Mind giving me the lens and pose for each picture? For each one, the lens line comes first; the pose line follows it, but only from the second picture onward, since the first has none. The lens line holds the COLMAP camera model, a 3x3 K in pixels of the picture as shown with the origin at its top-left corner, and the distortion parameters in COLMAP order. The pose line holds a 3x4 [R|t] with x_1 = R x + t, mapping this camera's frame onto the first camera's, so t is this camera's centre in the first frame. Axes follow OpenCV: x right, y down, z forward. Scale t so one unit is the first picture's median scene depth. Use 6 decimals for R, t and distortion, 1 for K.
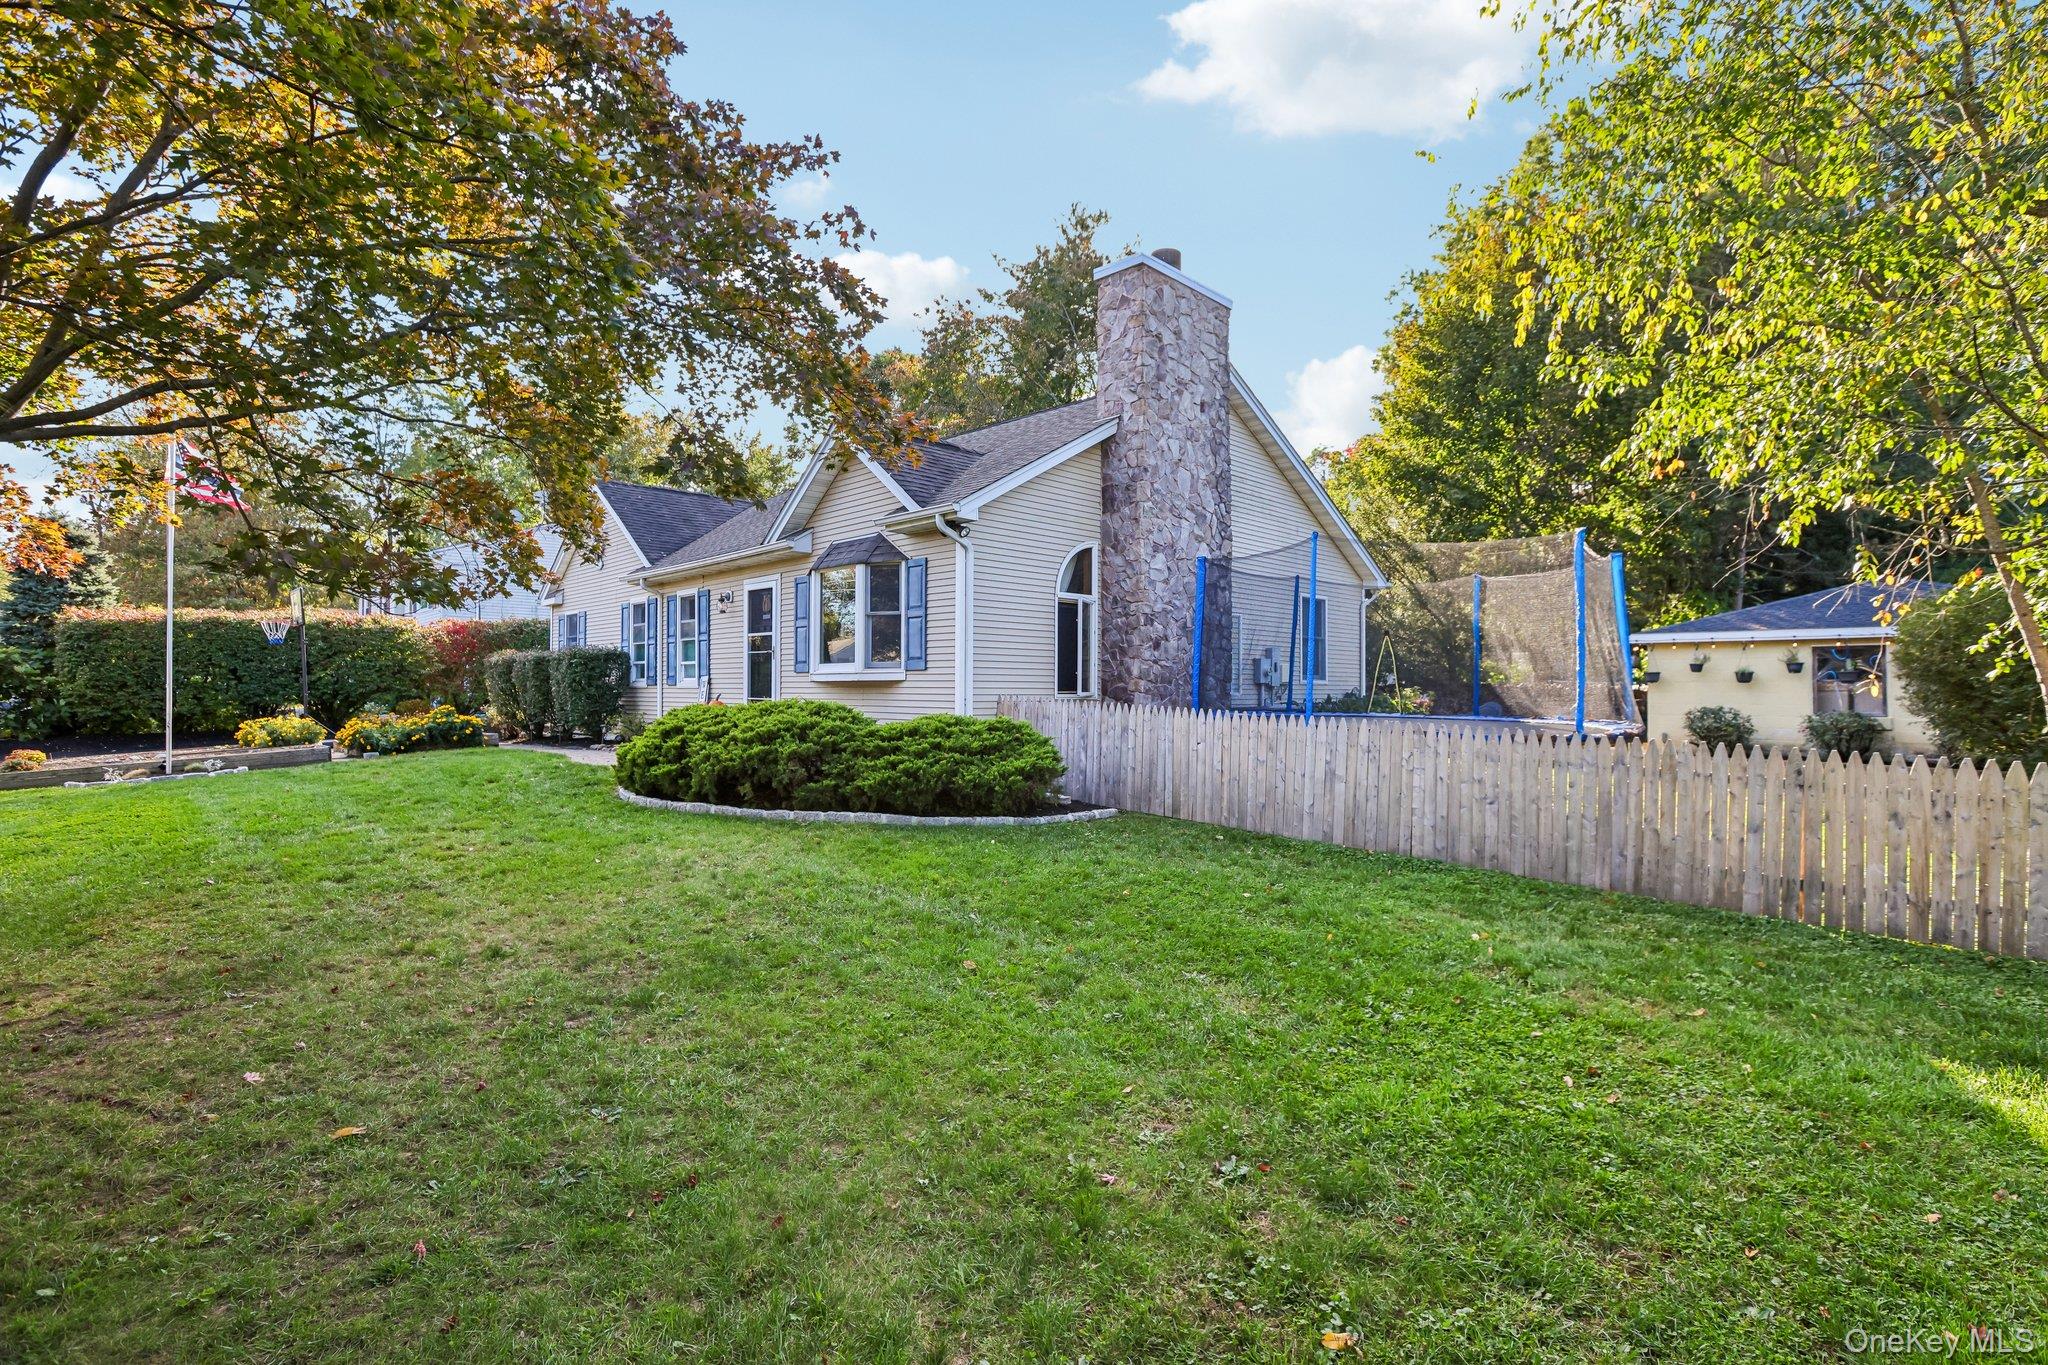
lens RADIAL K [[950.8, 0, 1022.9], [0, 950.8, 675.0], [0, 0, 1]] dist [-0.031703, 0.003468]
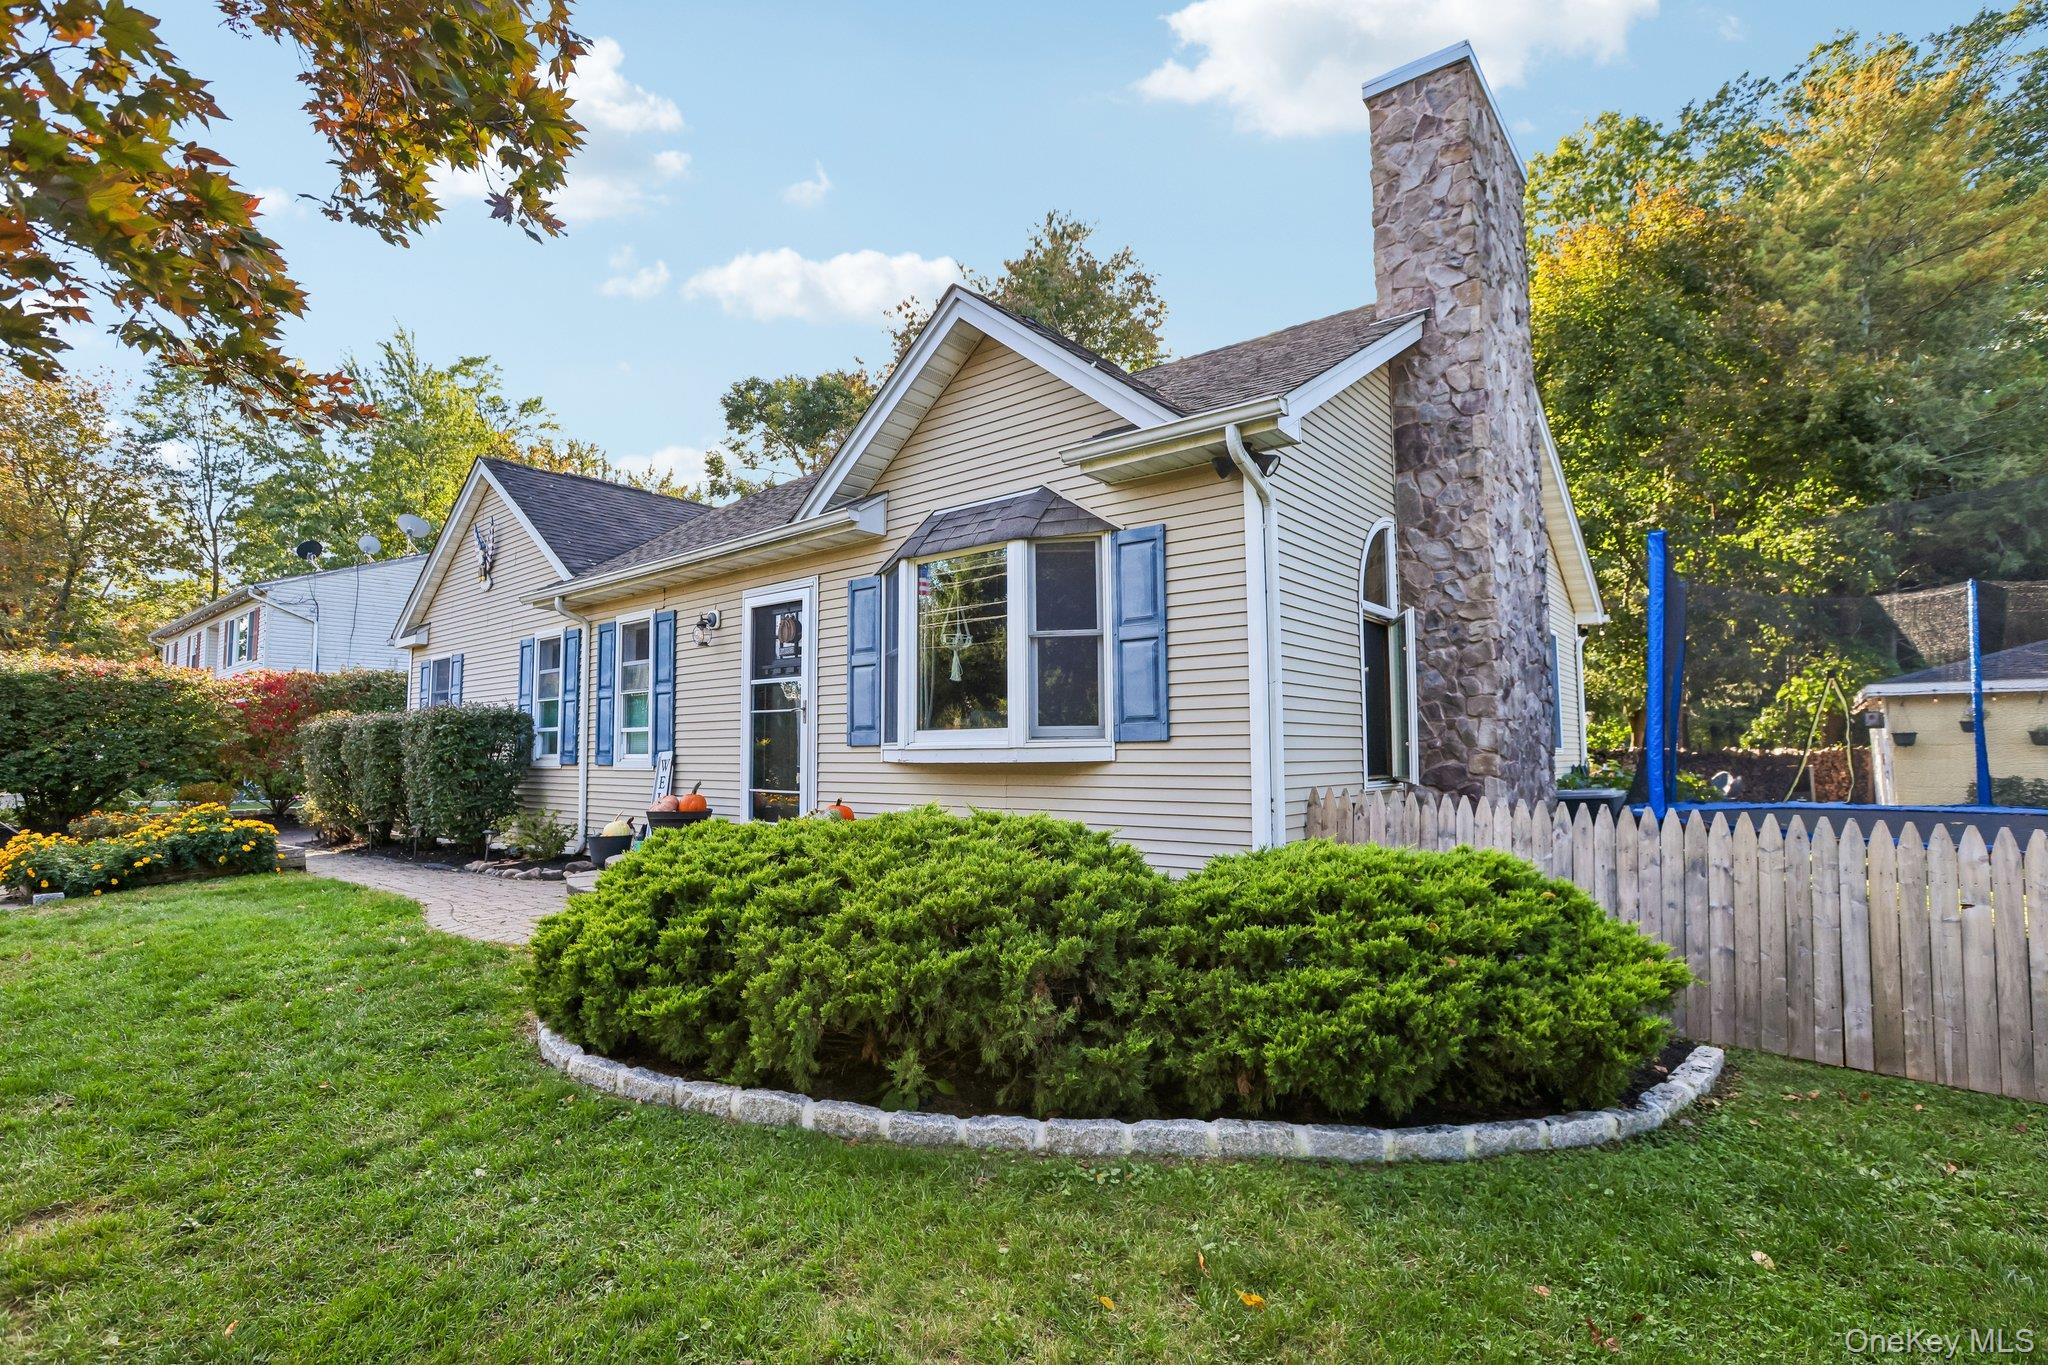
lens RADIAL K [[950.8, 0, 1037.2], [0, 950.8, 689.9], [0, 0, 1]] dist [-0.031703, 0.003468]
pose [[0.993193, -0.001477, 0.116469, -0.203152], [0.007516, 0.998649, -0.051424, -0.006100], [-0.116236, 0.051949, 0.991862, 0.438390]]
